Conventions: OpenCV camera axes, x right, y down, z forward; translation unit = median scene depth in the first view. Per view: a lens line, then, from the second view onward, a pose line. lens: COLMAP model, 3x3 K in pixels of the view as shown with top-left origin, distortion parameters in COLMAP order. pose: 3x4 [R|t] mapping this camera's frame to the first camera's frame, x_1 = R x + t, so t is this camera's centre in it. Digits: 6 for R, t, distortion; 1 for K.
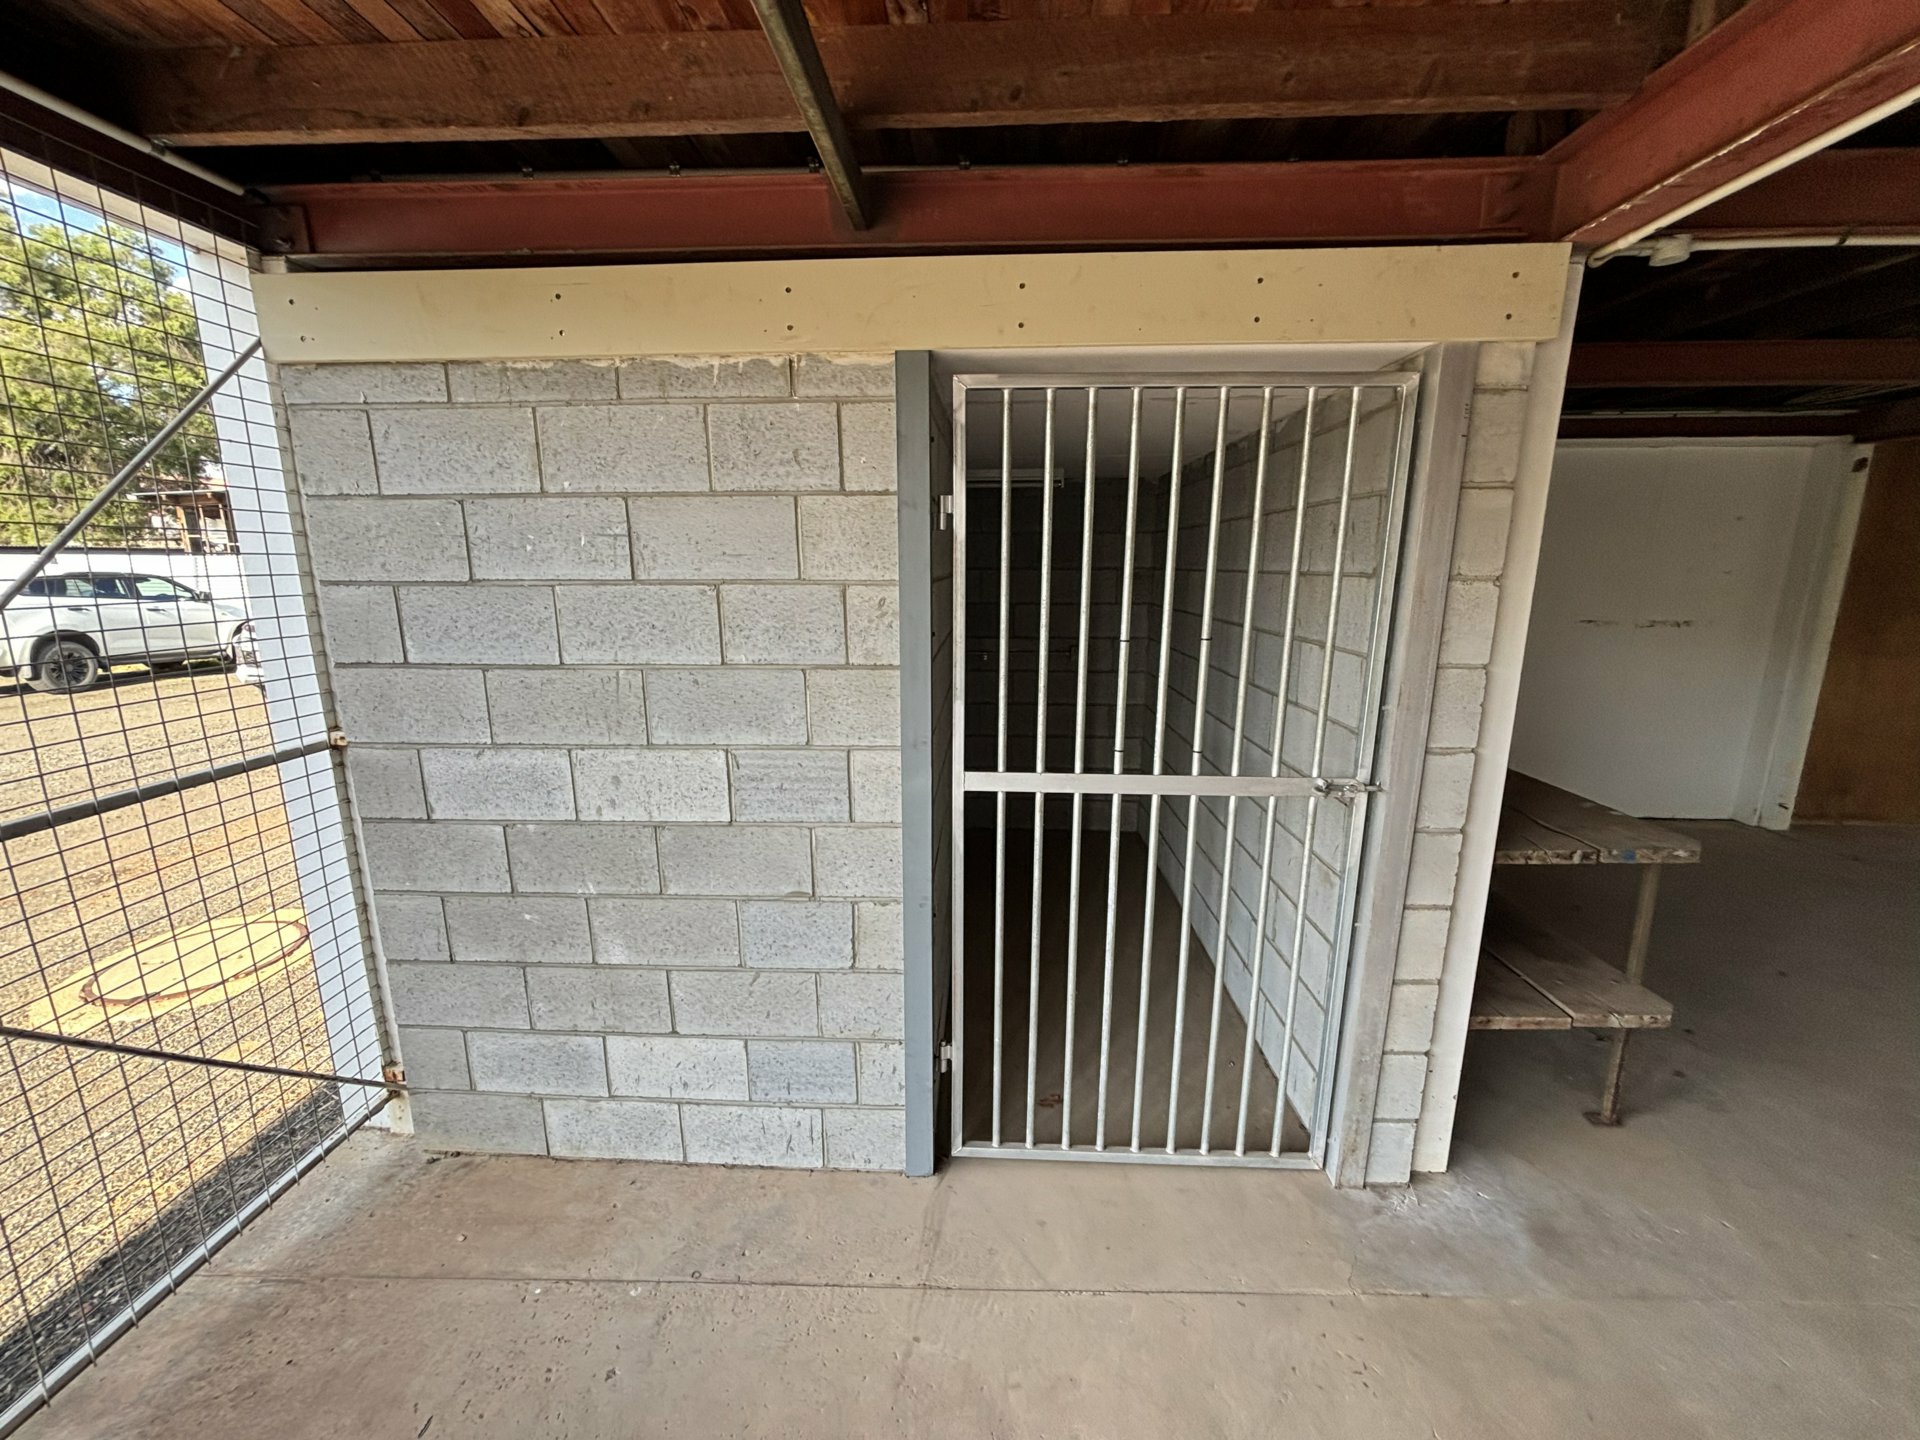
lens RADIAL K [[772.7, 0, 959.0], [0, 772.7, 726.1], [0, 0, 1]] dist [0.007218, -0.000084]
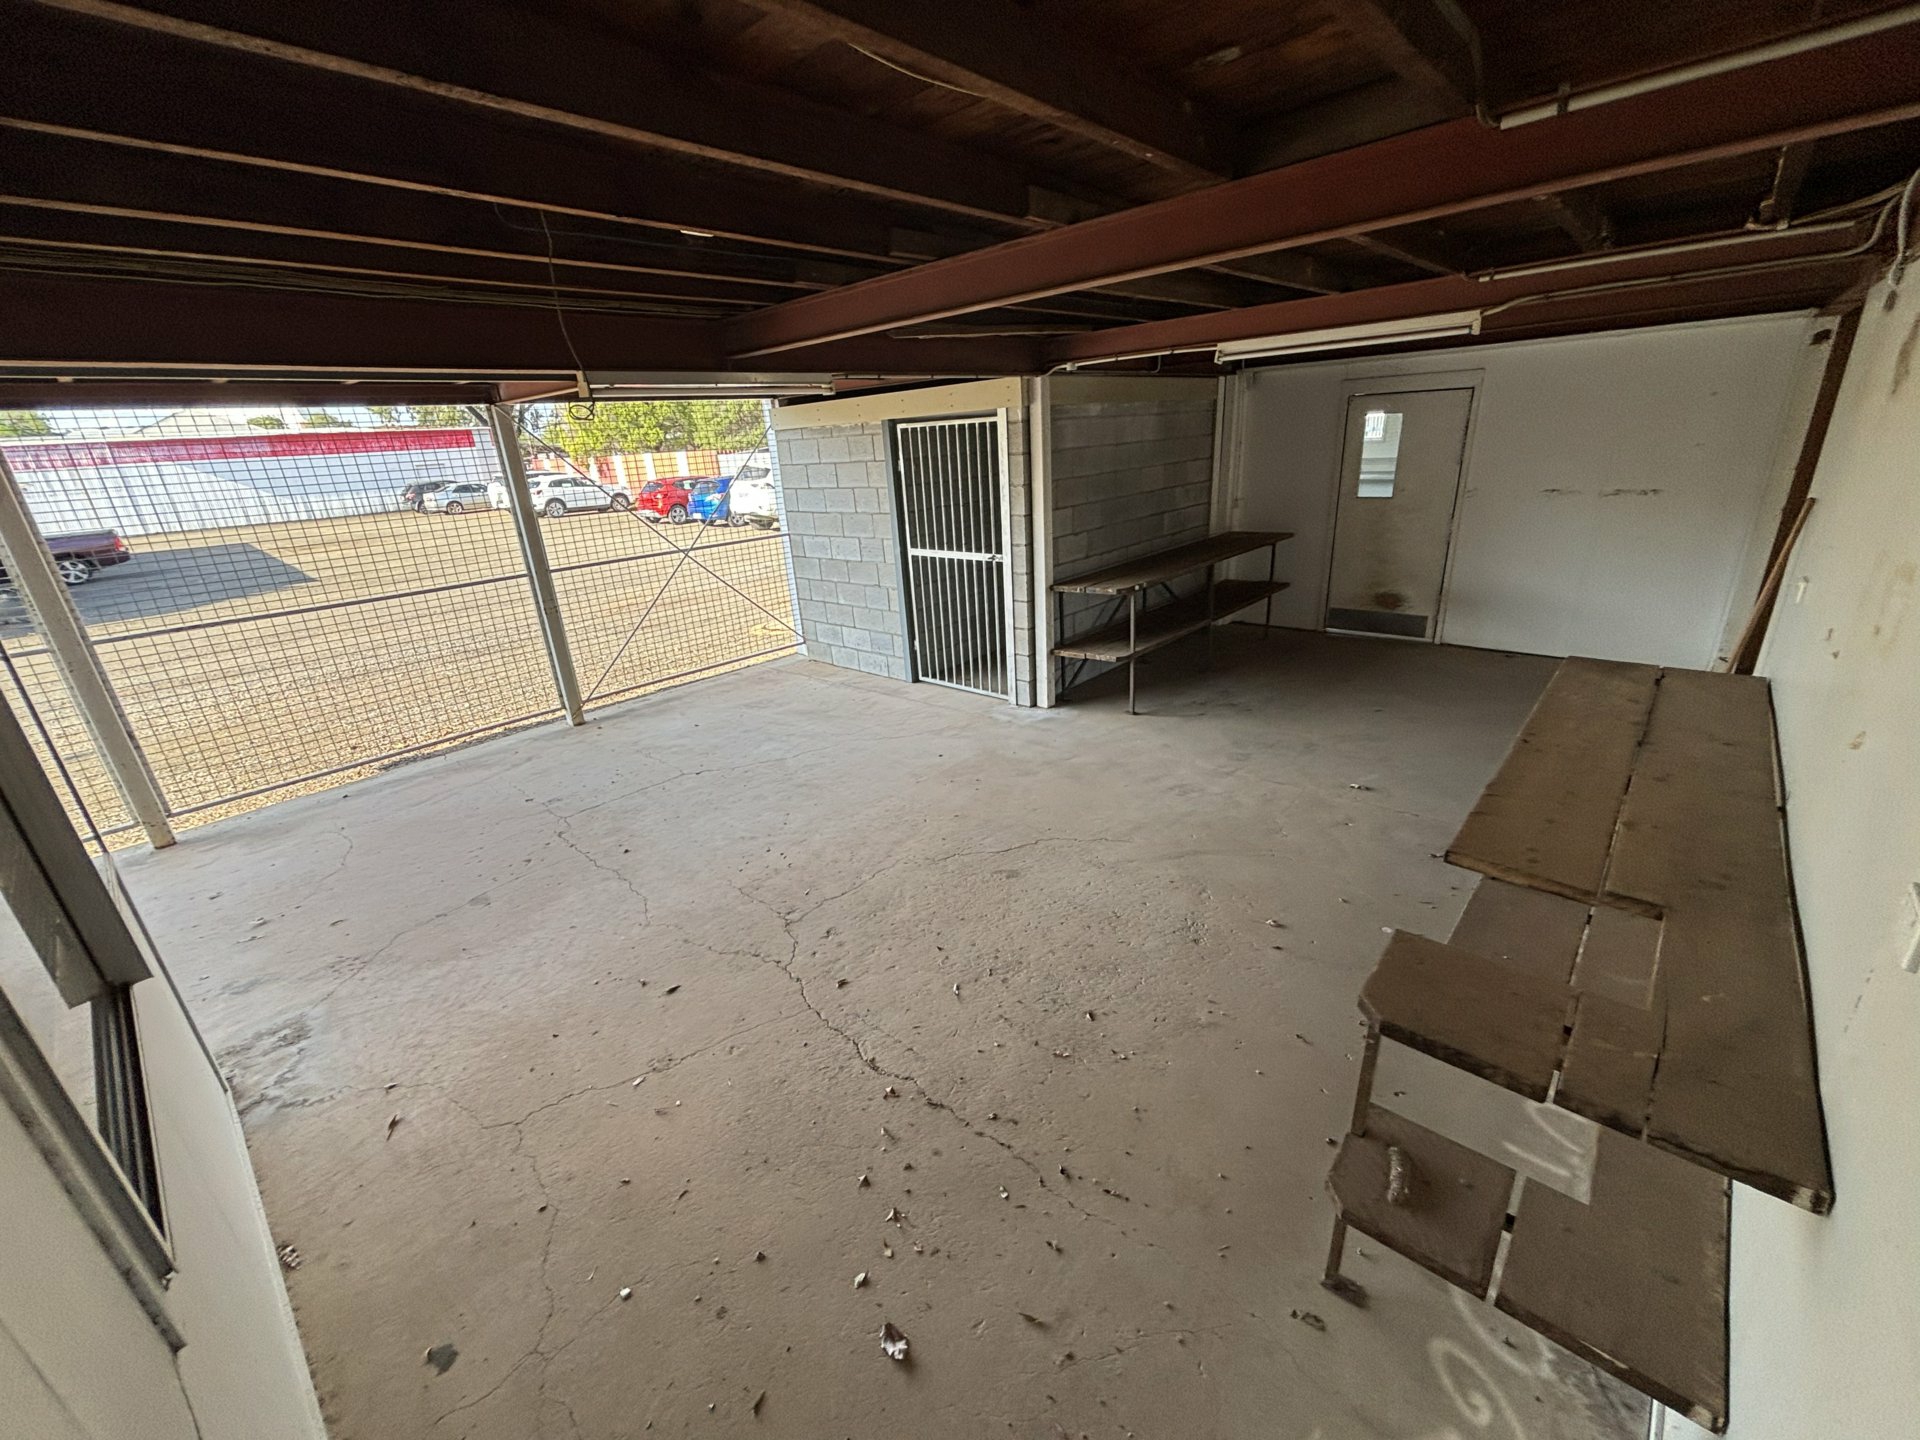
lens RADIAL K [[772.7, 0, 967.7], [0, 772.7, 726.0], [0, 0, 1]] dist [0.007218, -0.000084]
pose [[0.772881, 0.177176, -0.609314, 2.324159], [-0.072868, 0.978658, 0.192144, 0.152757], [0.630353, -0.104105, 0.769296, -1.427561]]
